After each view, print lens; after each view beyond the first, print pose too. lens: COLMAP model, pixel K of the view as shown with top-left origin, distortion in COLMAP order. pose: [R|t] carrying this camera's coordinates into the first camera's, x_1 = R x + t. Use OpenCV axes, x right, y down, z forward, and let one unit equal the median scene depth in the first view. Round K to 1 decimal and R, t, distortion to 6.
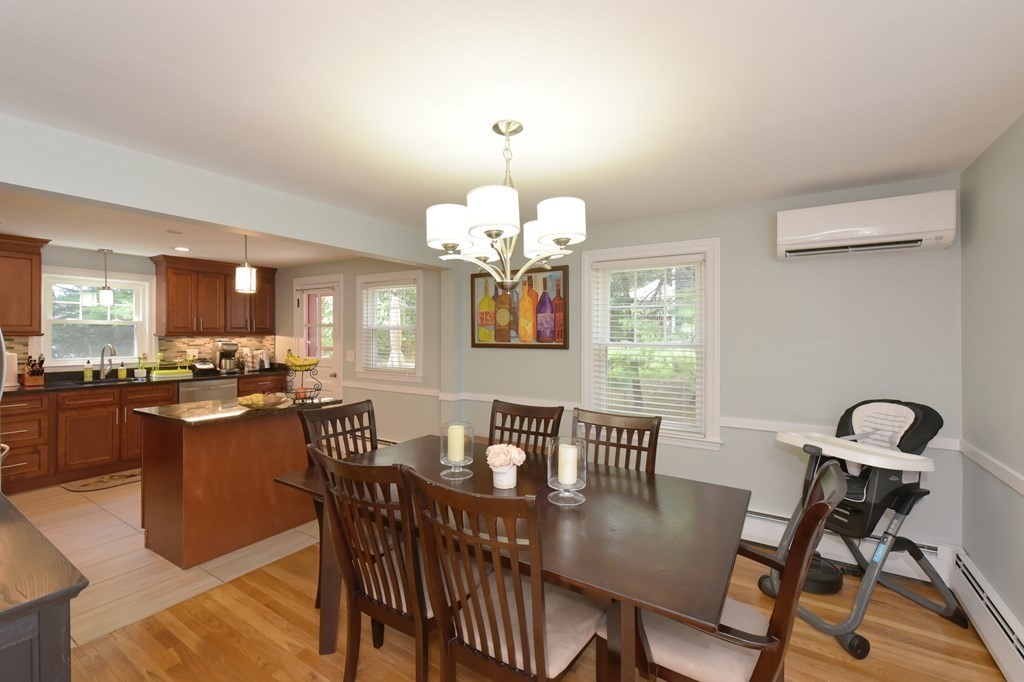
lens RADIAL K [[447.2, 0, 521.4], [0, 447.2, 333.1], [0, 0, 1]] dist [0.000676, -0.000795]
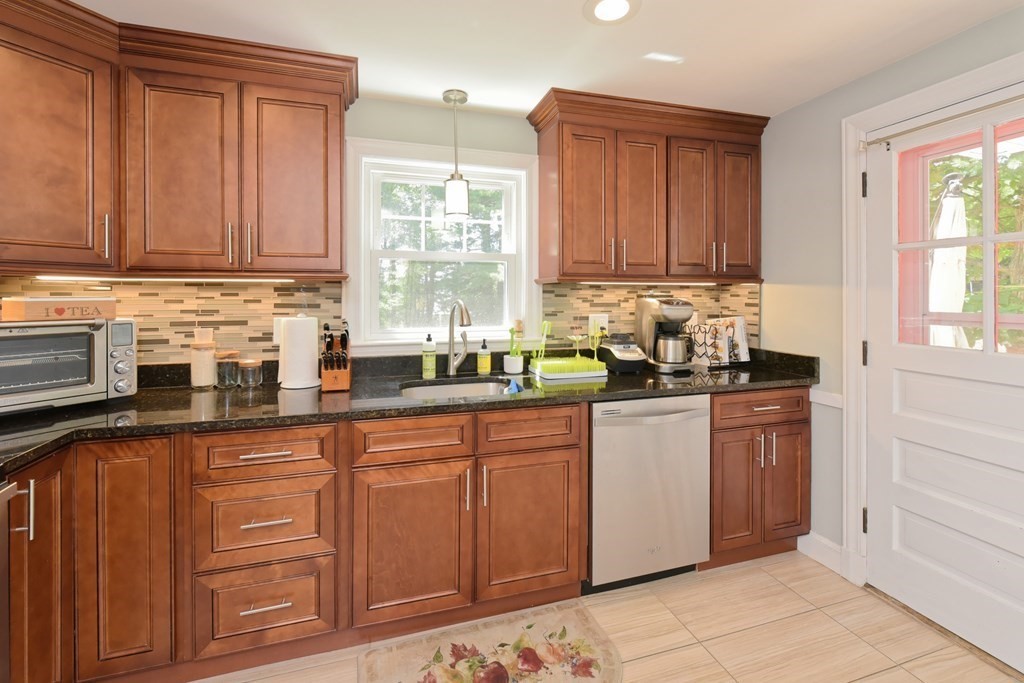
lens RADIAL K [[447.2, 0, 509.4], [0, 447.2, 301.7], [0, 0, 1]] dist [0.000676, -0.000795]
pose [[0.758352, 0.004060, -0.651832, -0.585768], [0.004232, 0.999929, 0.011152, 0.021672], [0.651831, -0.011216, 0.758281, 0.684247]]
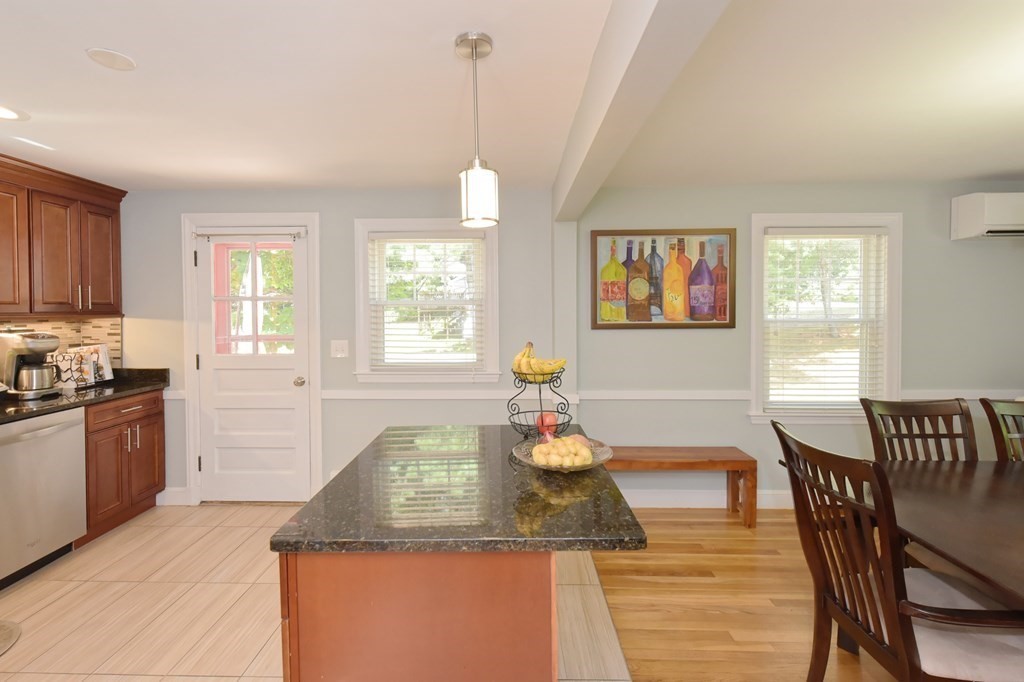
lens RADIAL K [[447.2, 0, 500.0], [0, 447.2, 315.2], [0, 0, 1]] dist [0.000676, -0.000795]
pose [[0.859700, -0.011112, 0.510678, -0.557431], [0.006065, 0.999915, 0.011548, -0.000845], [-0.510763, -0.006830, 0.859694, 0.394844]]
